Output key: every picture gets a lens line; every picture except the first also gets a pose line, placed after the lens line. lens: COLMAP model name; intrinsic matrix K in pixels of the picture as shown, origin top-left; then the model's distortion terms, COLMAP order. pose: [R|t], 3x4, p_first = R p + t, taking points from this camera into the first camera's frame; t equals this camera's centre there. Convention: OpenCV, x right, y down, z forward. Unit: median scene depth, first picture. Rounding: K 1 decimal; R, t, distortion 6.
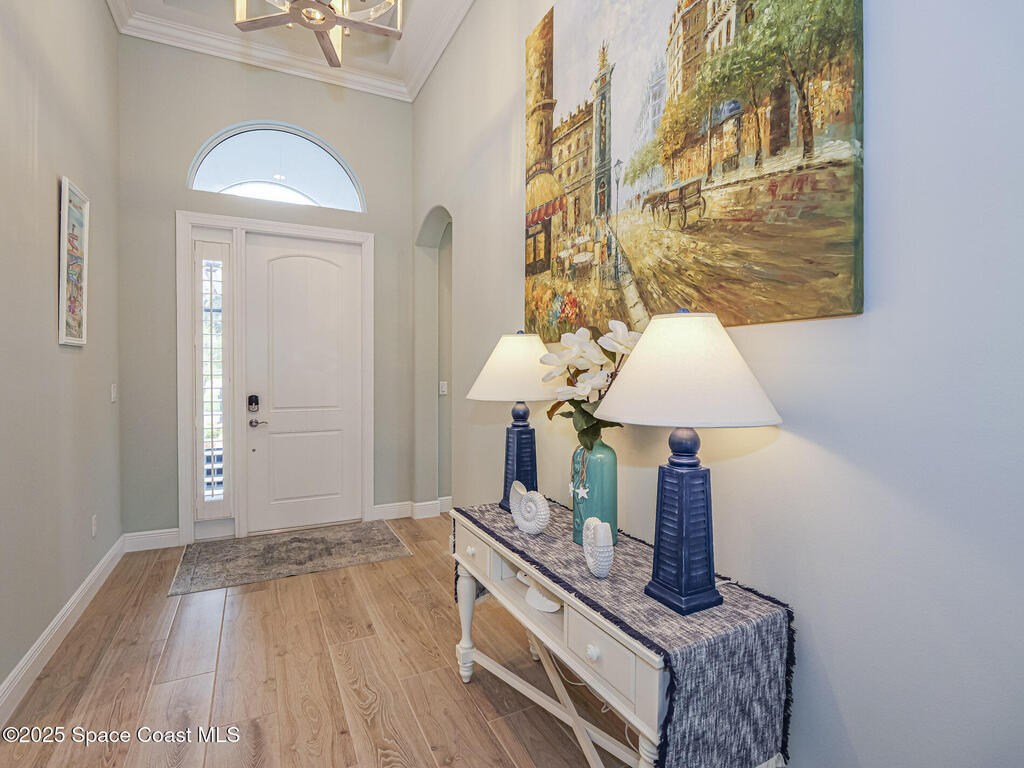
lens RADIAL K [[503.1, 0, 510.5], [0, 503.1, 381.8], [0, 0, 1]] dist [-0.017337, -0.000098]
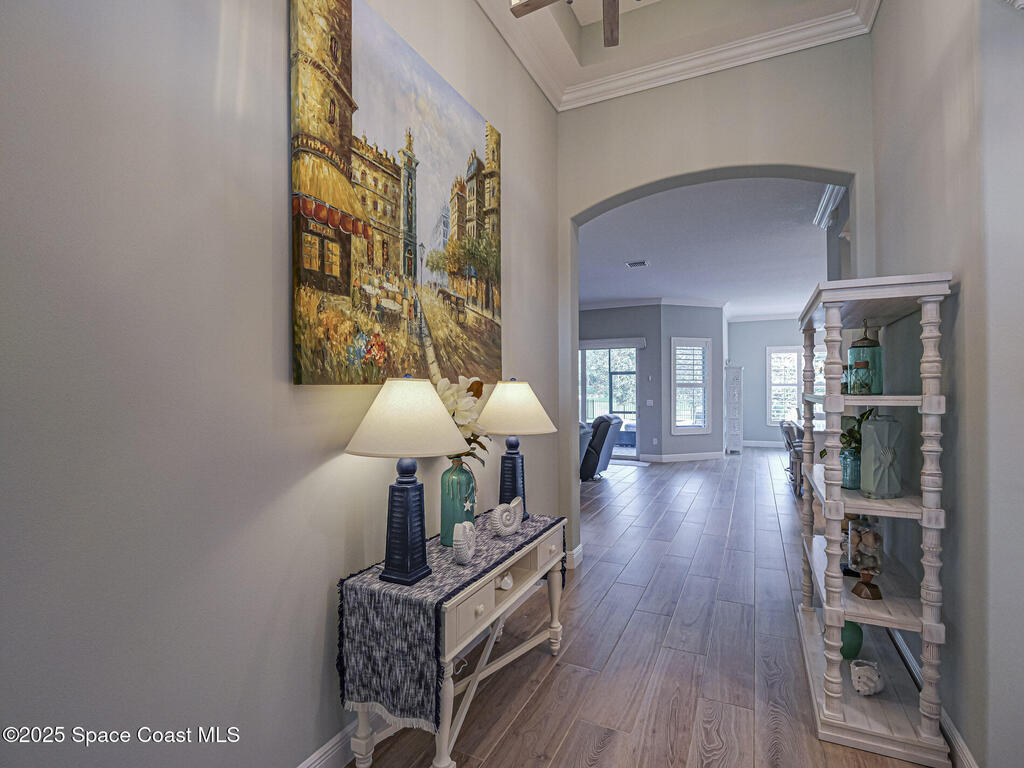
lens RADIAL K [[503.1, 0, 511.3], [0, 503.1, 384.9], [0, 0, 1]] dist [-0.017337, -0.000098]
pose [[-0.610861, 0.000402, 0.791737, -0.856934], [0.018728, 0.999727, 0.013942, -0.098446], [-0.791516, 0.023344, -0.610702, 1.505271]]
